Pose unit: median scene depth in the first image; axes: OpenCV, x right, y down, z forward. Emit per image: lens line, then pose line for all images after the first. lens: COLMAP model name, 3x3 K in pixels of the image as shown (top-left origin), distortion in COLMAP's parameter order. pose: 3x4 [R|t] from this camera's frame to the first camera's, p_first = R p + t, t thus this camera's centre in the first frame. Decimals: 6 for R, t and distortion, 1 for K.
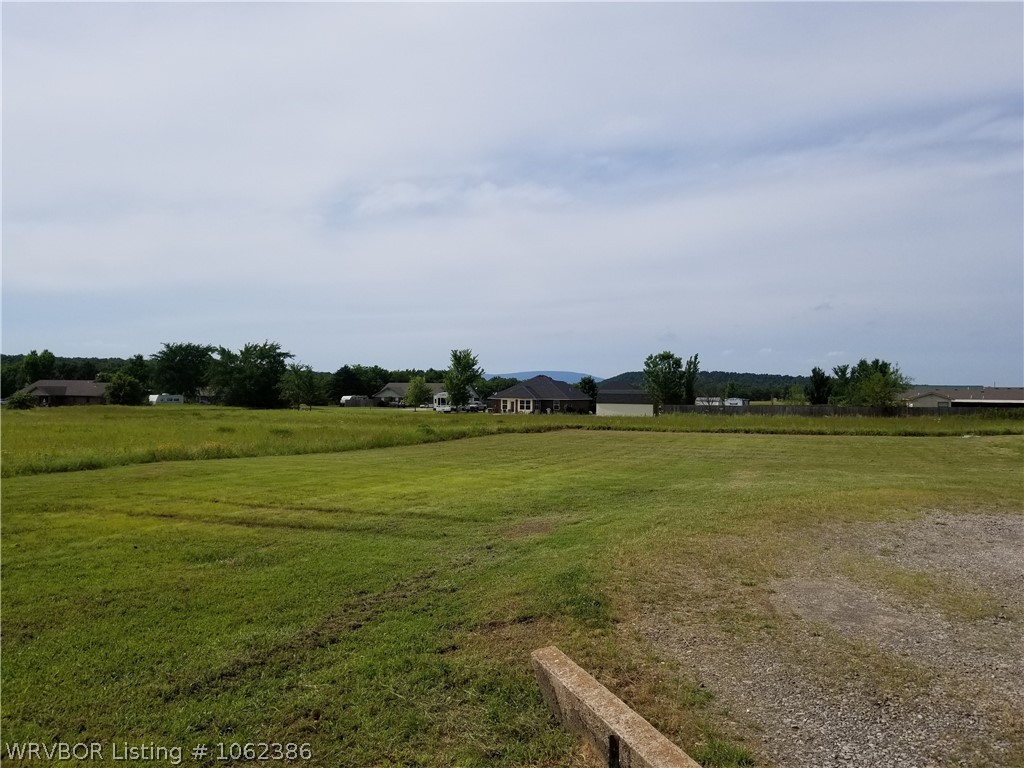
lens RADIAL K [[802.3, 0, 515.9], [0, 802.3, 376.2], [0, 0, 1]] dist [0.047357, -0.084496]
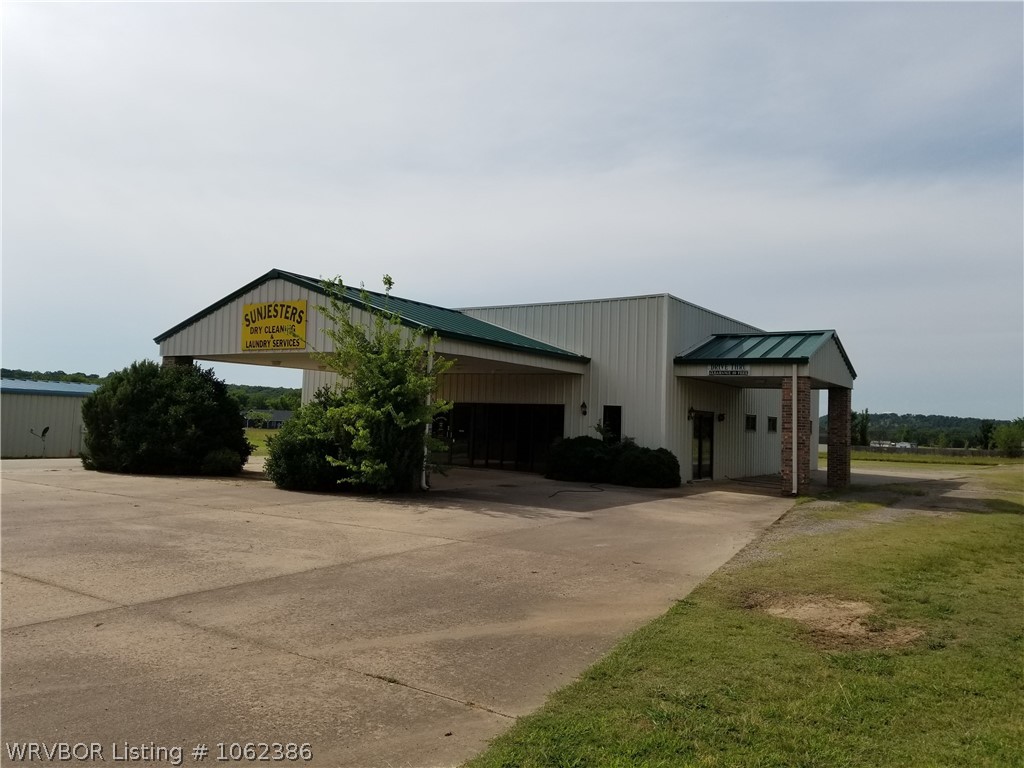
lens RADIAL K [[802.3, 0, 512.7], [0, 802.3, 382.6], [0, 0, 1]] dist [0.047357, -0.084496]
pose [[0.970865, 0.012806, -0.239283, -0.198061], [-0.021794, 0.999151, -0.034954, -0.062214], [0.238633, 0.039150, 0.970320, -2.864899]]
